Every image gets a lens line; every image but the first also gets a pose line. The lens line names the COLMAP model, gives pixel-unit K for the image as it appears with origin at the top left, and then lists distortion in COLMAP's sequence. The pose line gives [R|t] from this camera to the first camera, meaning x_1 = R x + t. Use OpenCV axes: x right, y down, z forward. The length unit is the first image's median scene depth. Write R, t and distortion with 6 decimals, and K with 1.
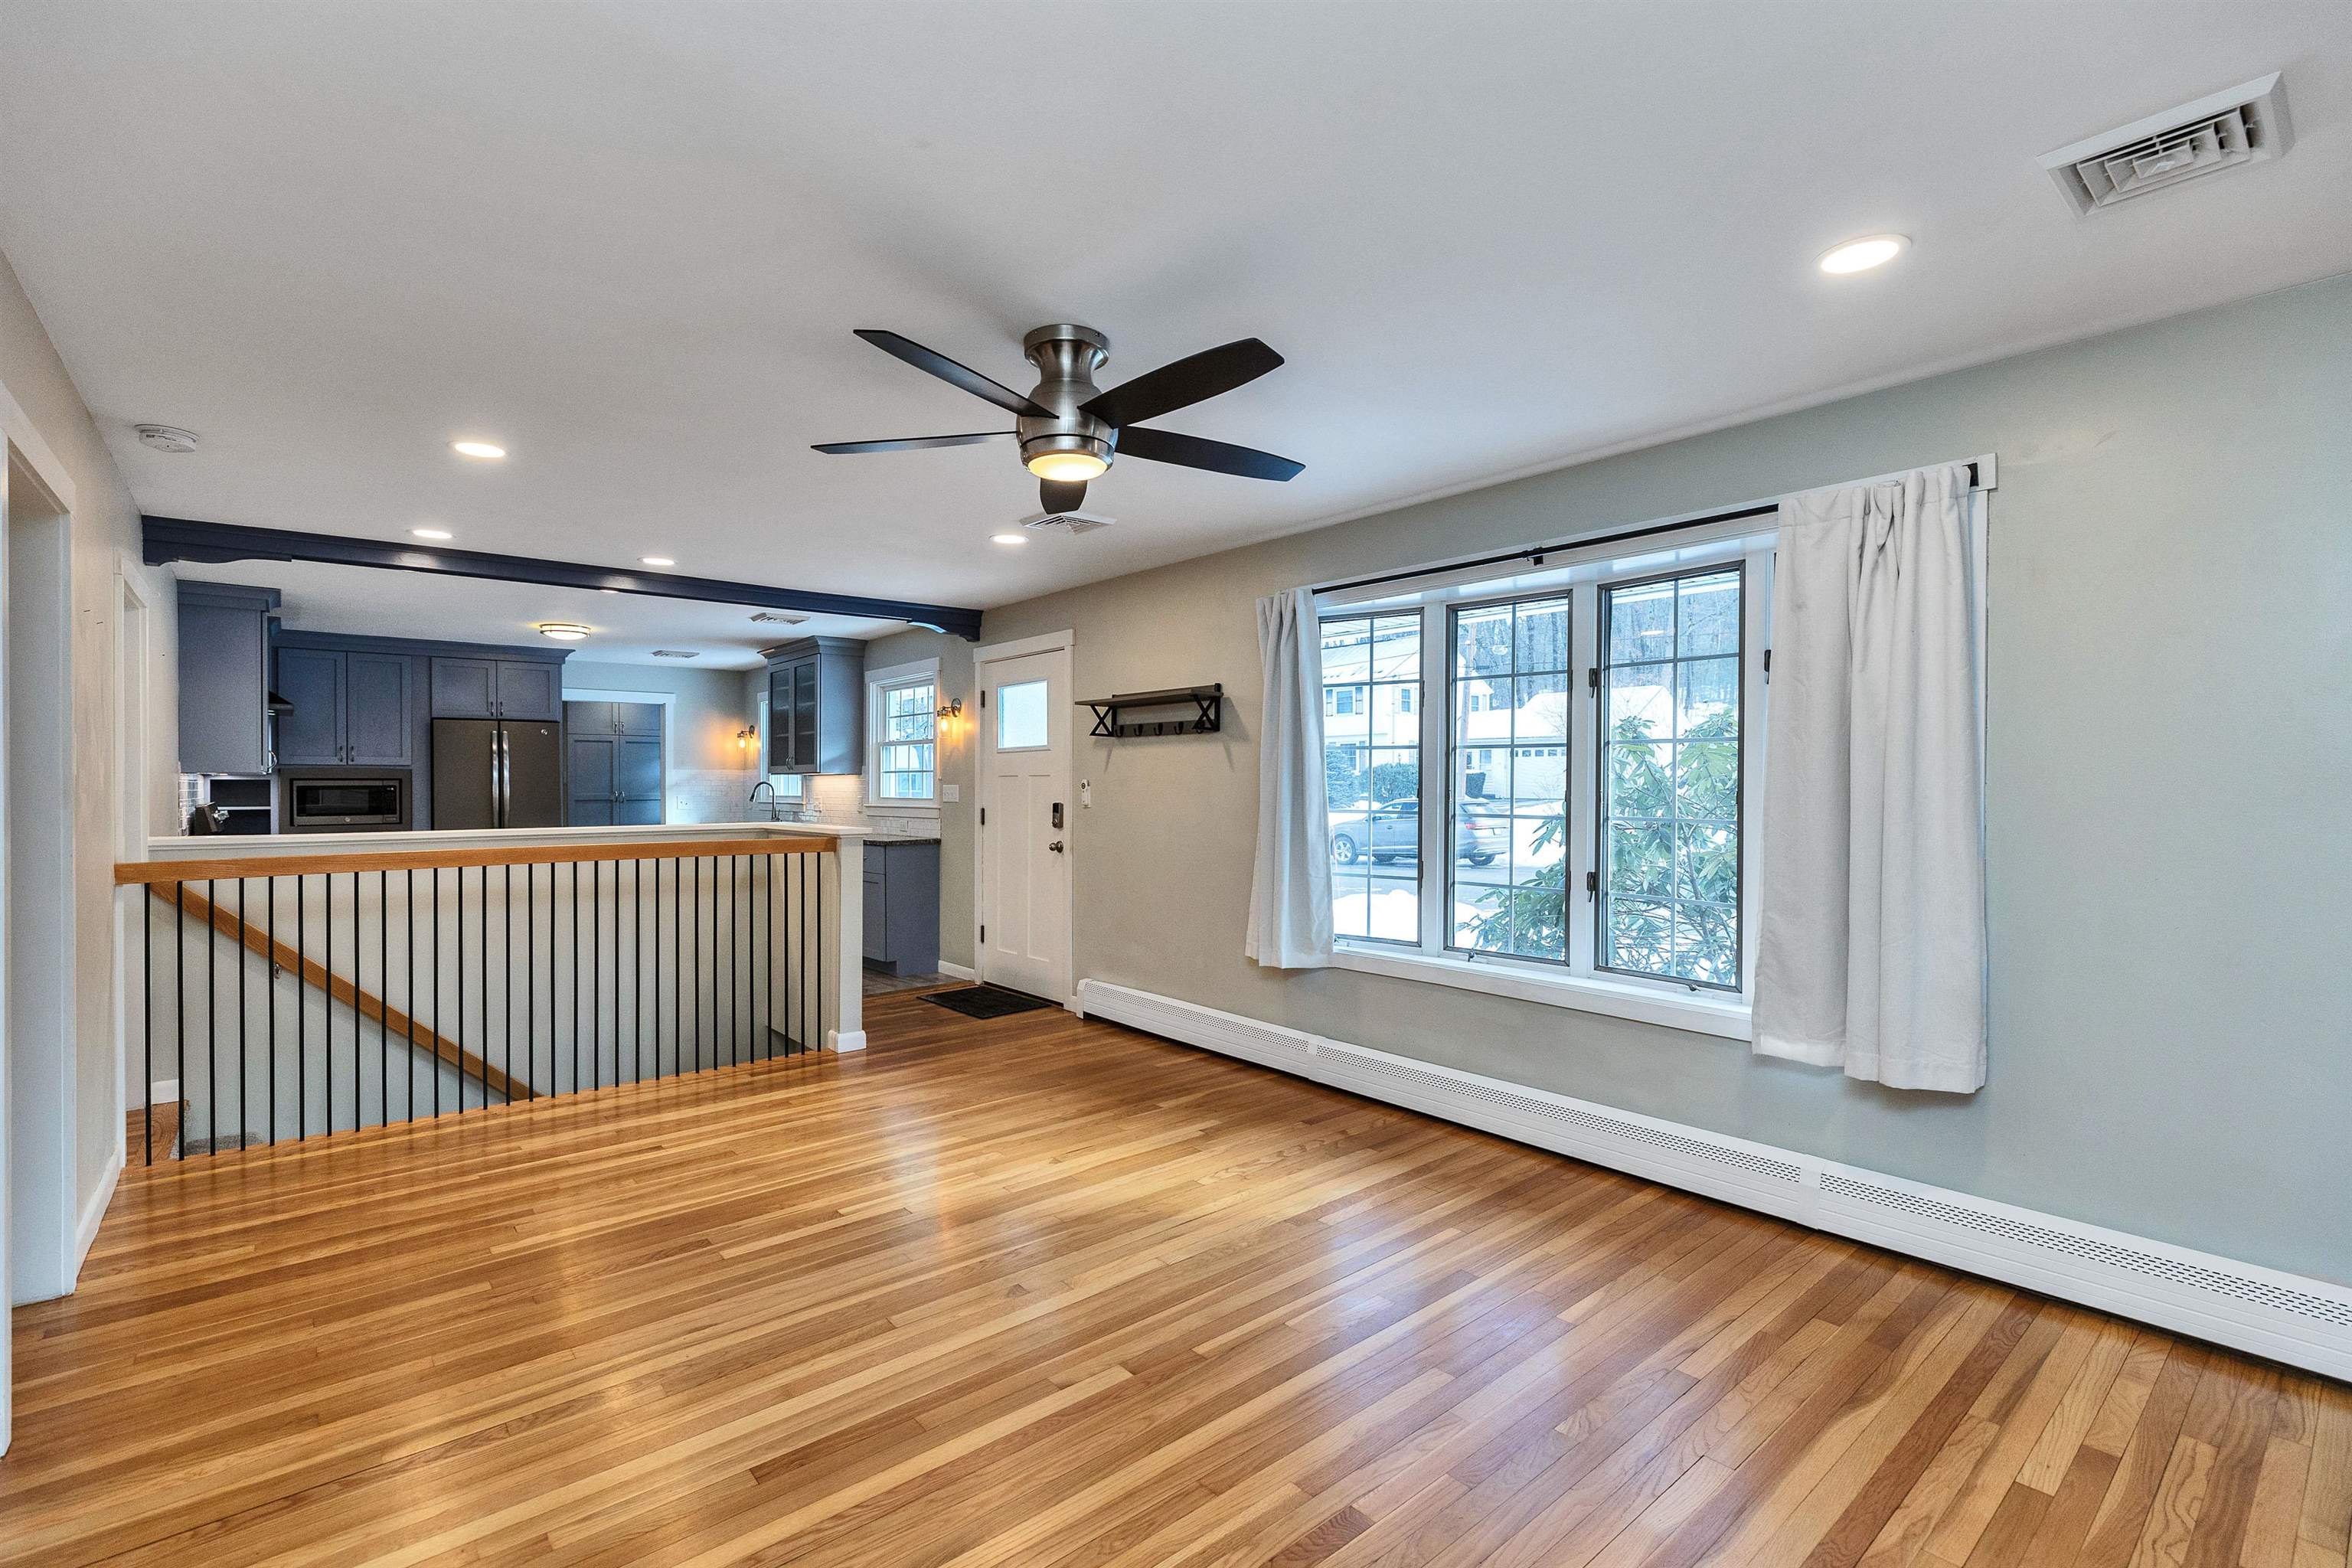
lens RADIAL K [[1051.6, 0, 1160.4], [0, 1051.6, 795.4], [0, 0, 1]] dist [0.006691, -0.000576]
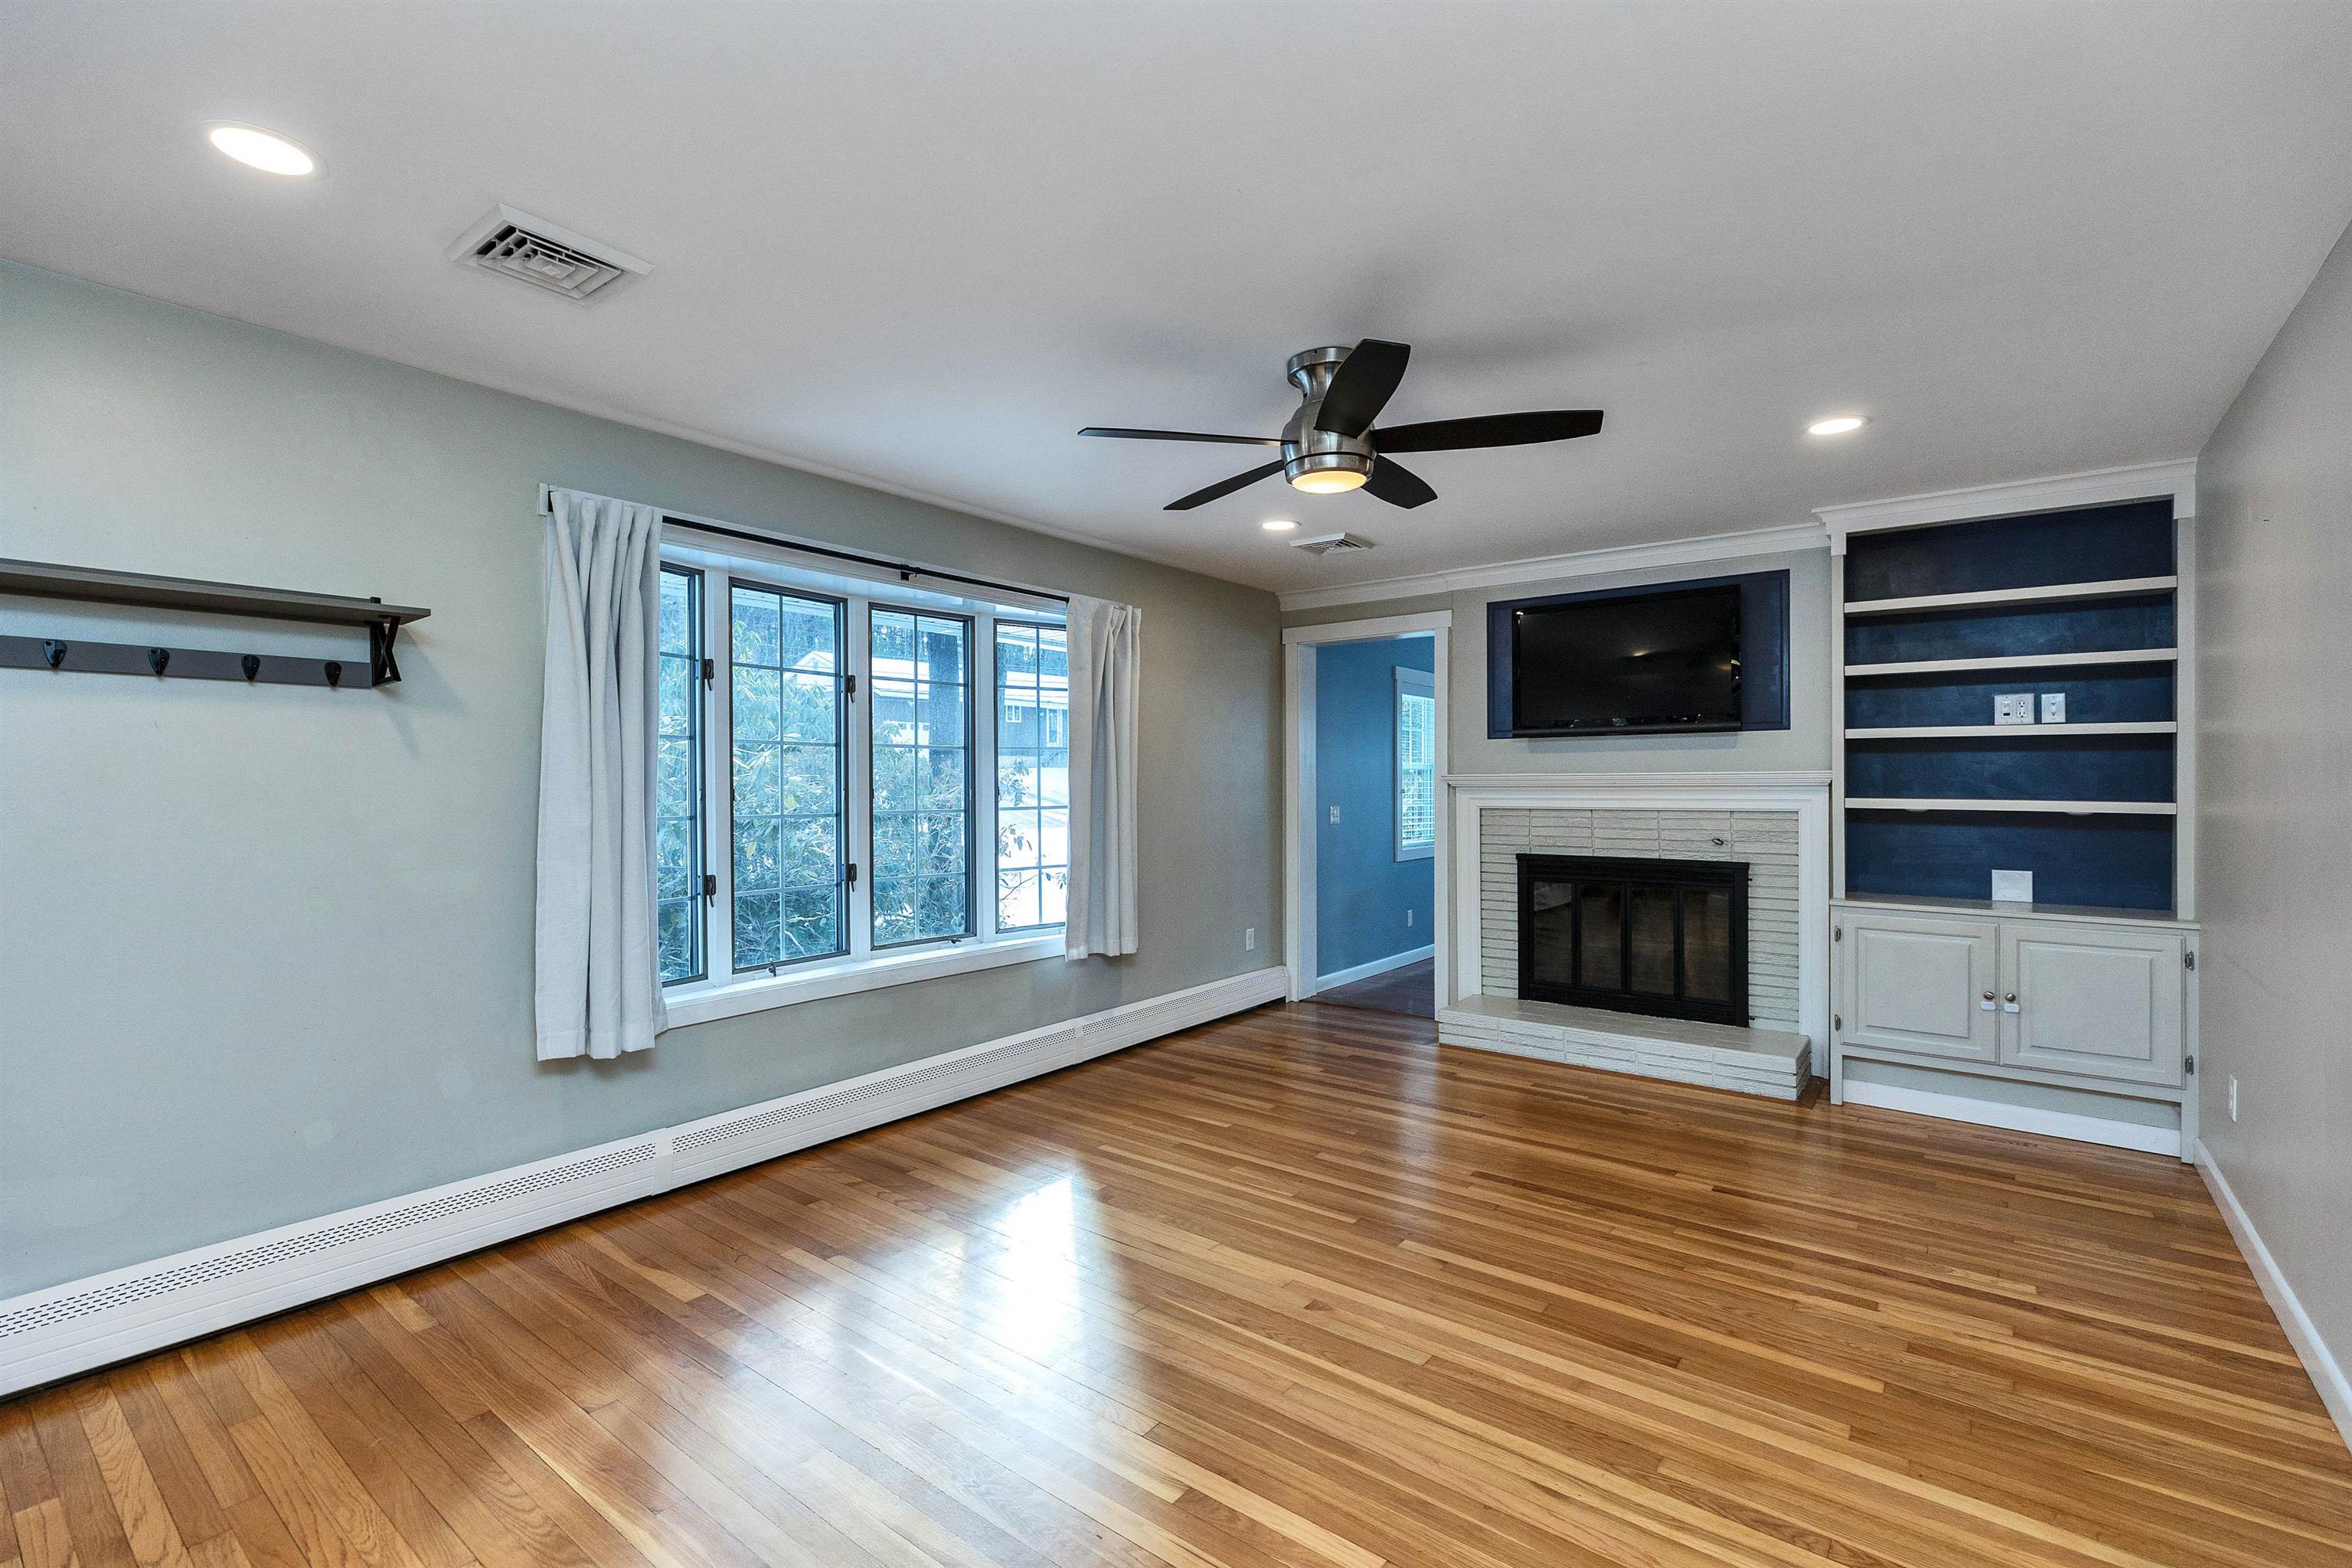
lens RADIAL K [[1051.6, 0, 1169.8], [0, 1051.6, 781.4], [0, 0, 1]] dist [0.006691, -0.000576]
pose [[-0.214657, 0.001102, 0.976689, -0.634042], [0.015909, 0.999871, 0.002368, -0.007828], [-0.976560, 0.016047, -0.214647, 0.804964]]
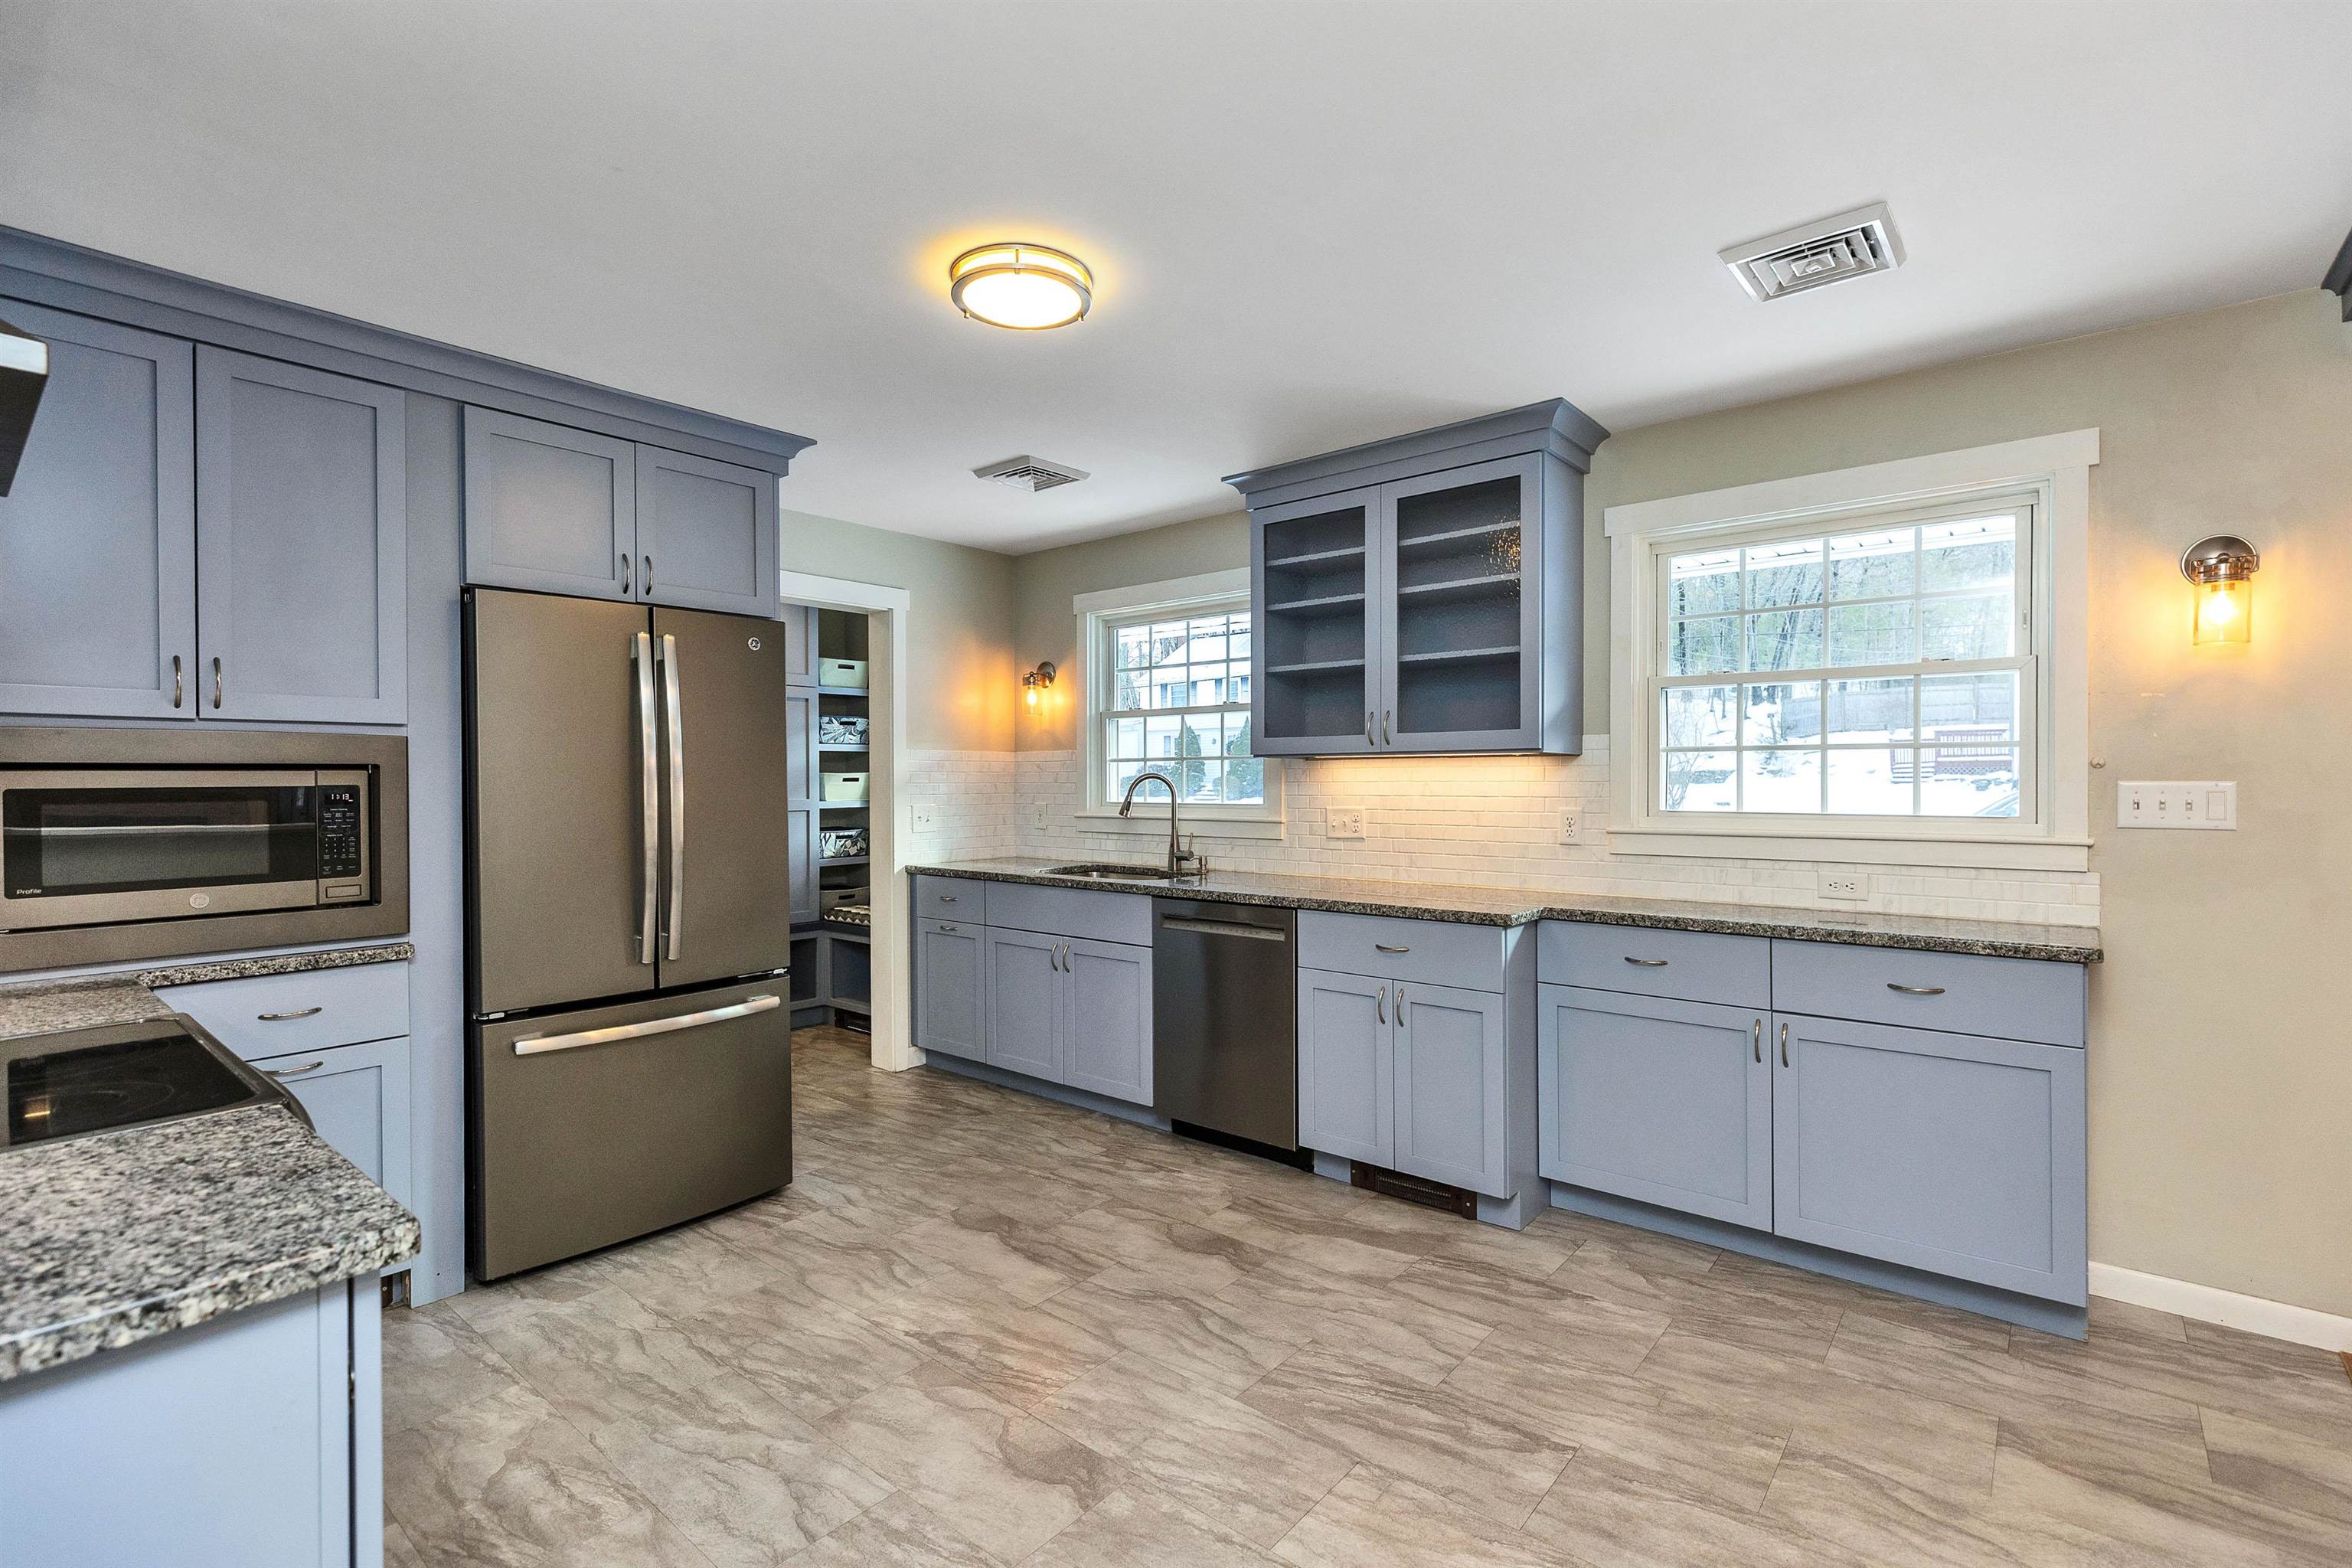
lens RADIAL K [[1051.6, 0, 1185.1], [0, 1051.6, 782.3], [0, 0, 1]] dist [0.006691, -0.000576]
pose [[0.982234, -0.002557, 0.187644, -0.935173], [0.003981, 0.999966, -0.007215, -0.013065], [-0.187619, 0.007833, 0.982211, 1.107823]]
